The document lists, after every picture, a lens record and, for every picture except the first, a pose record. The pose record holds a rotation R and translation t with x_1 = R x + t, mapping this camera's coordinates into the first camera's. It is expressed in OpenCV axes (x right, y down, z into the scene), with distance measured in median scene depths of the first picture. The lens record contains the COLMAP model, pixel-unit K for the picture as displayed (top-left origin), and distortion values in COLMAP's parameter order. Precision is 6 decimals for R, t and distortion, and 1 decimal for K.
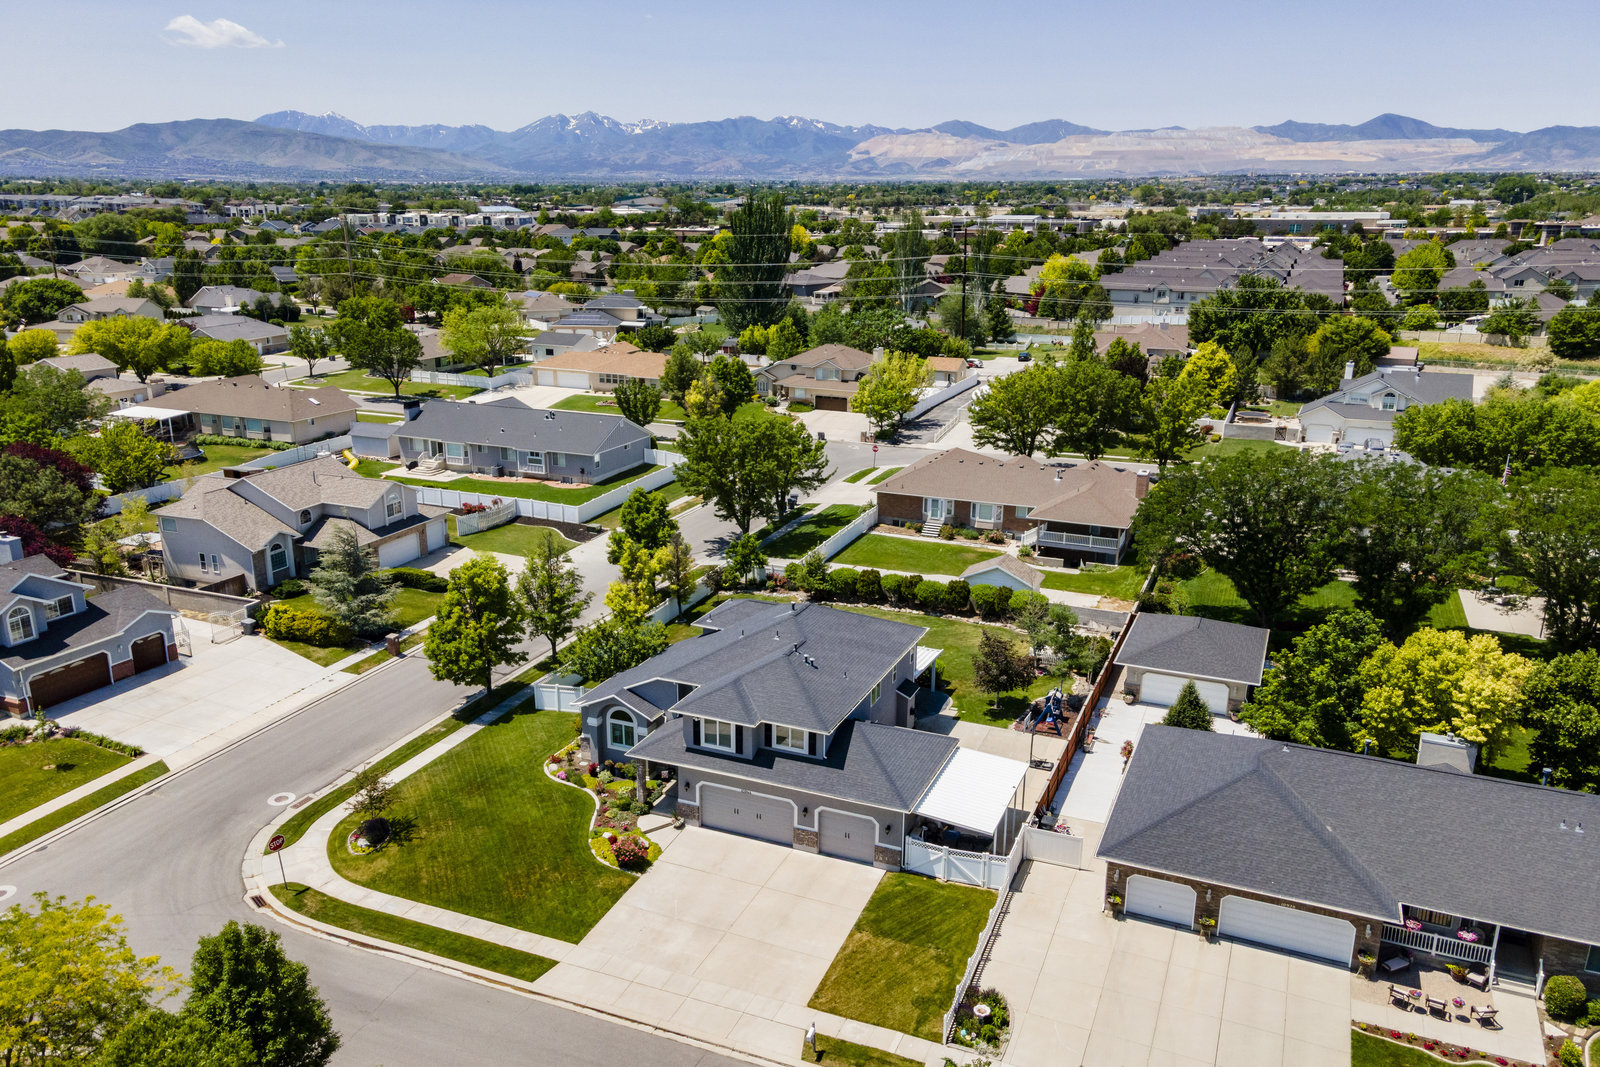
lens RADIAL K [[1207.6, 0, 798.1], [0, 1207.6, 578.8], [0, 0, 1]] dist [0.029446, 0.029945]
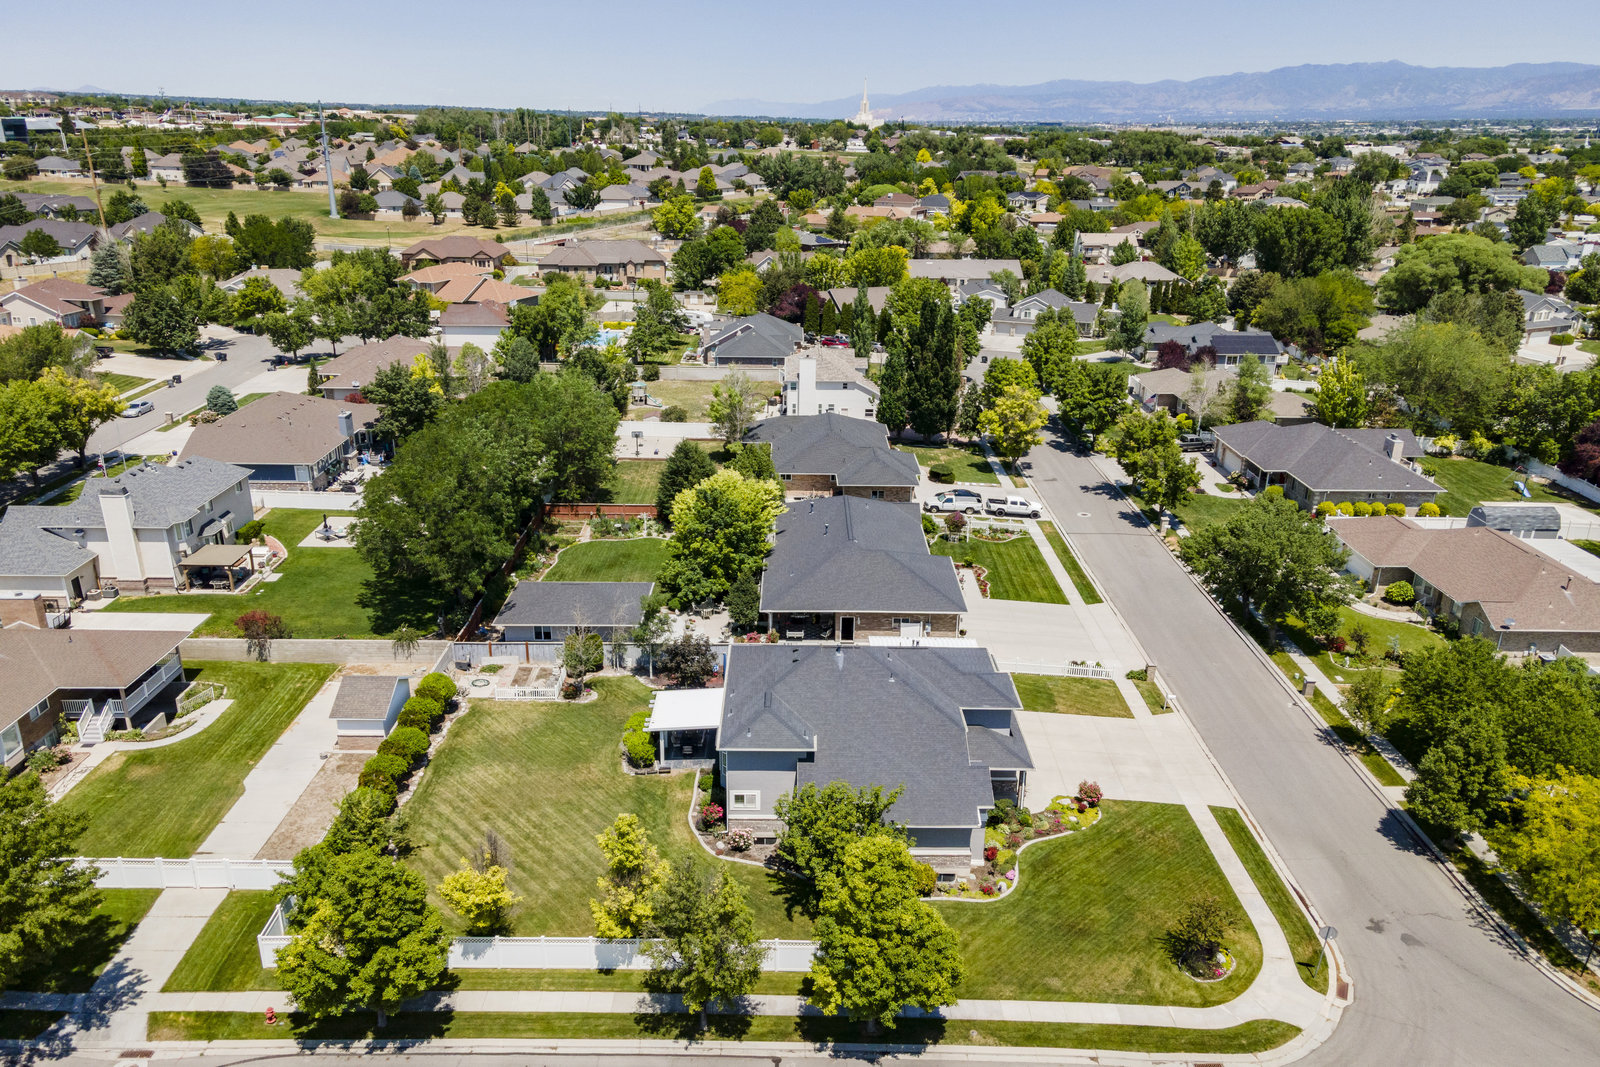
lens RADIAL K [[1207.6, 0, 798.1], [0, 1207.6, 578.8], [0, 0, 1]] dist [0.029446, 0.029945]
pose [[-0.394924, -0.342411, 0.852520, -0.608913], [0.264270, 0.846390, 0.462370, -0.367517], [-0.879884, 0.407896, -0.243771, 0.907583]]
